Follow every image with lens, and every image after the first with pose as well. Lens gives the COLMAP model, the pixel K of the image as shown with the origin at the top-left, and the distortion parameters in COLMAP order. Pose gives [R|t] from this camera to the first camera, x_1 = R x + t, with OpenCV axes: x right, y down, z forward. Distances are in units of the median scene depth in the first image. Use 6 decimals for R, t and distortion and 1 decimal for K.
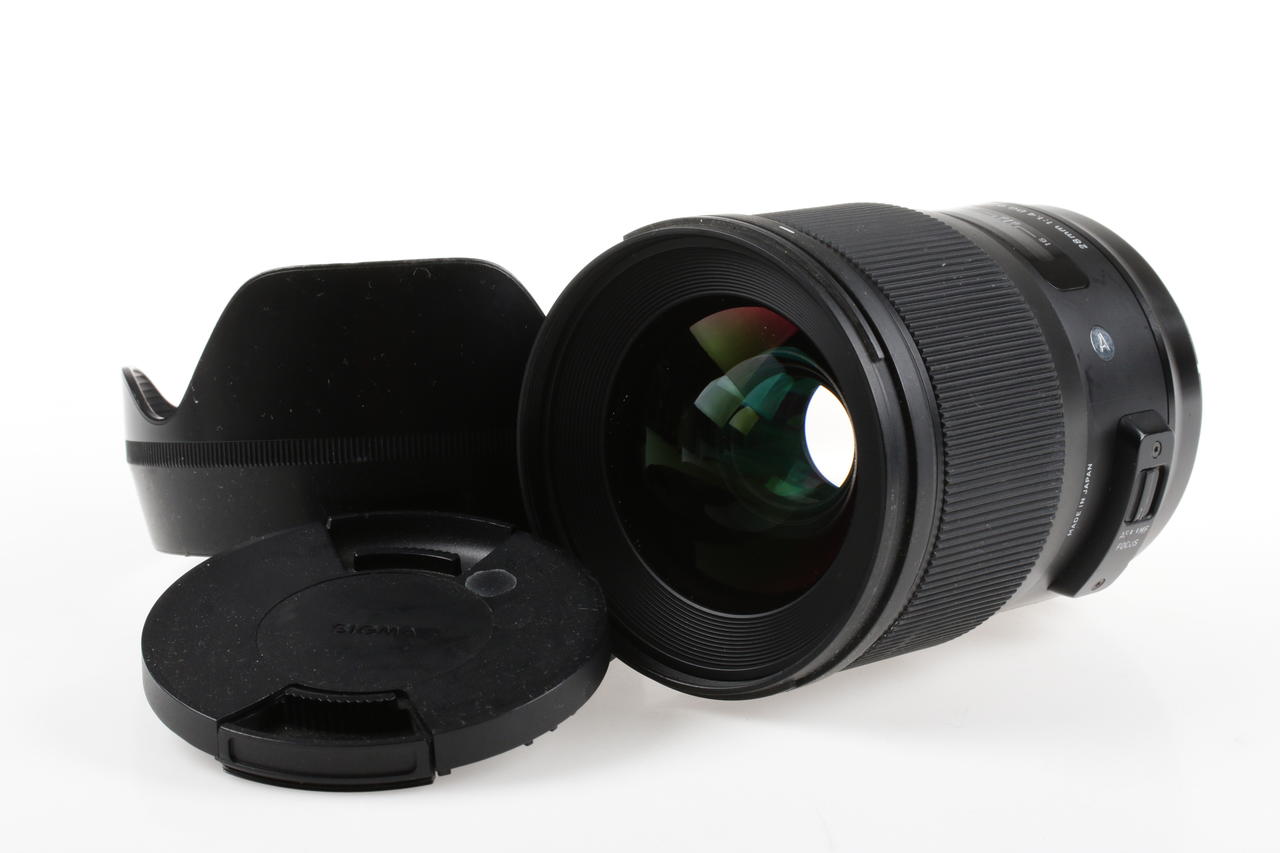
lens RADIAL K [[3503.5, 0, 635.6], [0, 3503.5, 419.7], [0, 0, 1]] dist [0.058424, 0.000000]
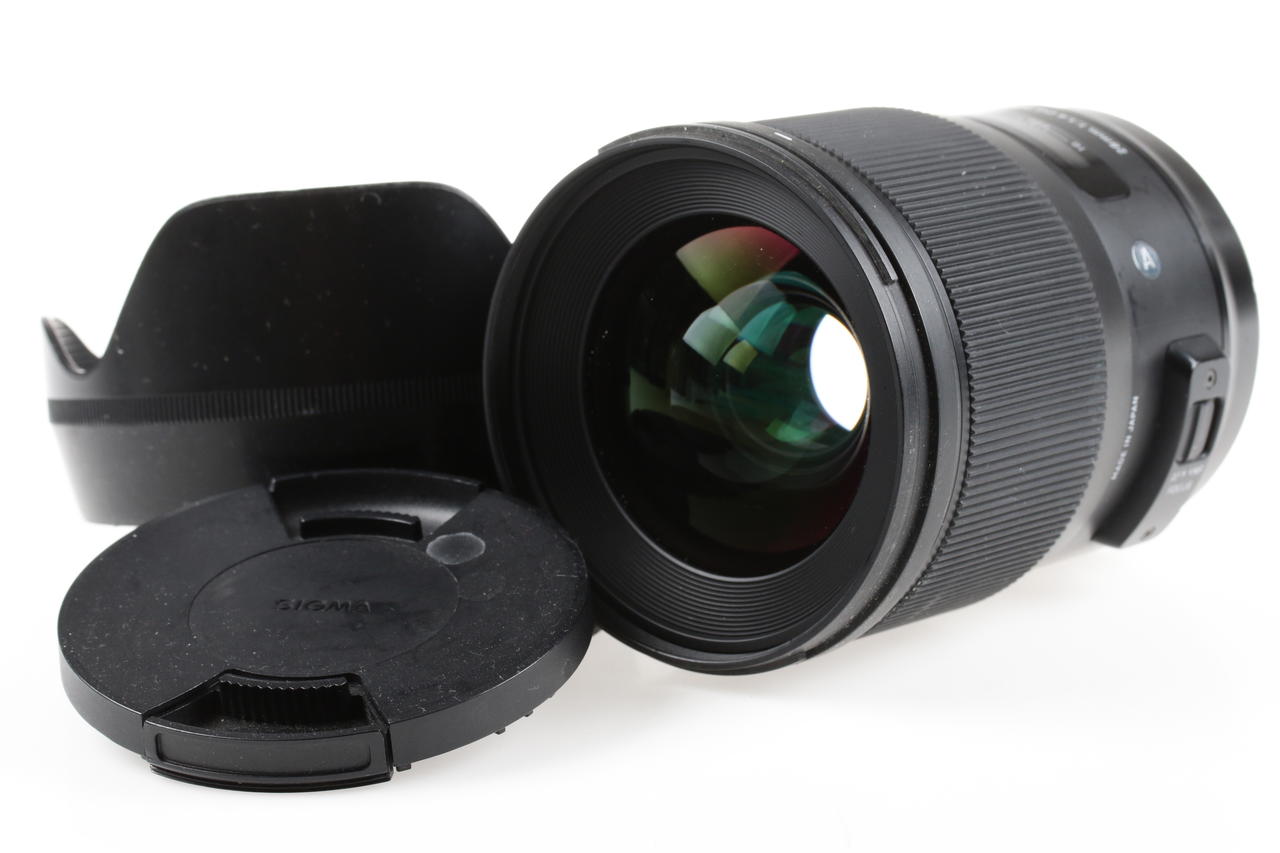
lens RADIAL K [[3556.0, 0, 642.9], [0, 3556.0, 434.0], [0, 0, 1]] dist [-0.013287, 0.000000]
pose [[0.999665, -0.024748, -0.007543, 0.012803], [0.024863, 0.999570, 0.015560, 0.005132], [0.007154, -0.015743, 0.999850, 0.109794]]
